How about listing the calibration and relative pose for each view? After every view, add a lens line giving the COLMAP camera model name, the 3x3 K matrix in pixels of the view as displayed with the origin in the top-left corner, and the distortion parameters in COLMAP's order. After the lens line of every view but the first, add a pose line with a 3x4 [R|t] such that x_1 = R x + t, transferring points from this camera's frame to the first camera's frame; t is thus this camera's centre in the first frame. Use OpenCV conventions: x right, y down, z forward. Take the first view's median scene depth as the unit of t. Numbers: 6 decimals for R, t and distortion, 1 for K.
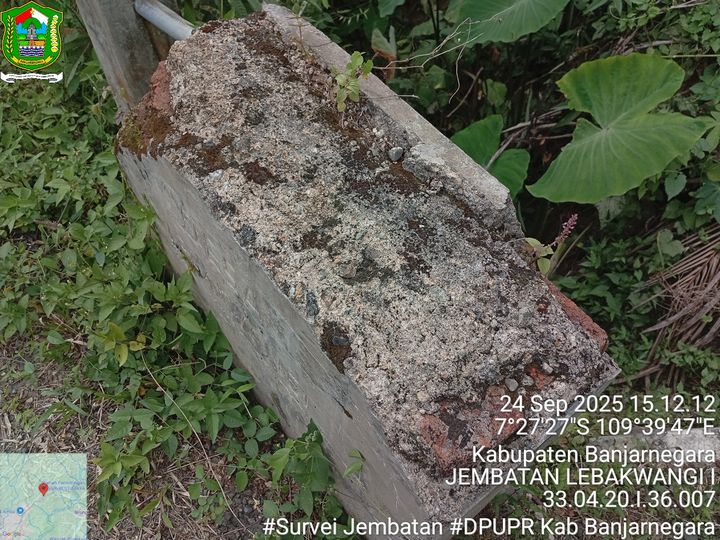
lens RADIAL K [[554.5, 0, 357.0], [0, 554.5, 271.7], [0, 0, 1]] dist [0.089711, -0.174828]
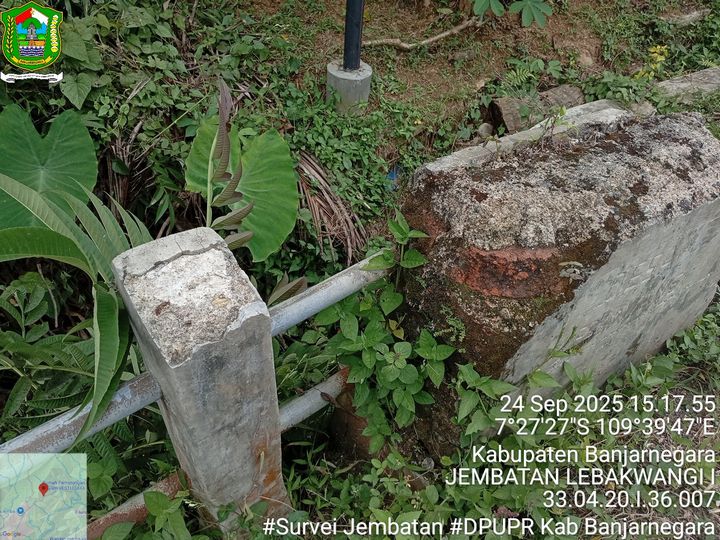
lens RADIAL K [[554.5, 0, 357.0], [0, 554.5, 271.7], [0, 0, 1]] dist [0.089711, -0.174828]
pose [[0.121914, -0.696230, 0.707390, -1.407763], [0.786843, 0.502217, 0.358687, -1.136584], [-0.604992, 0.512875, 0.609051, 0.684232]]
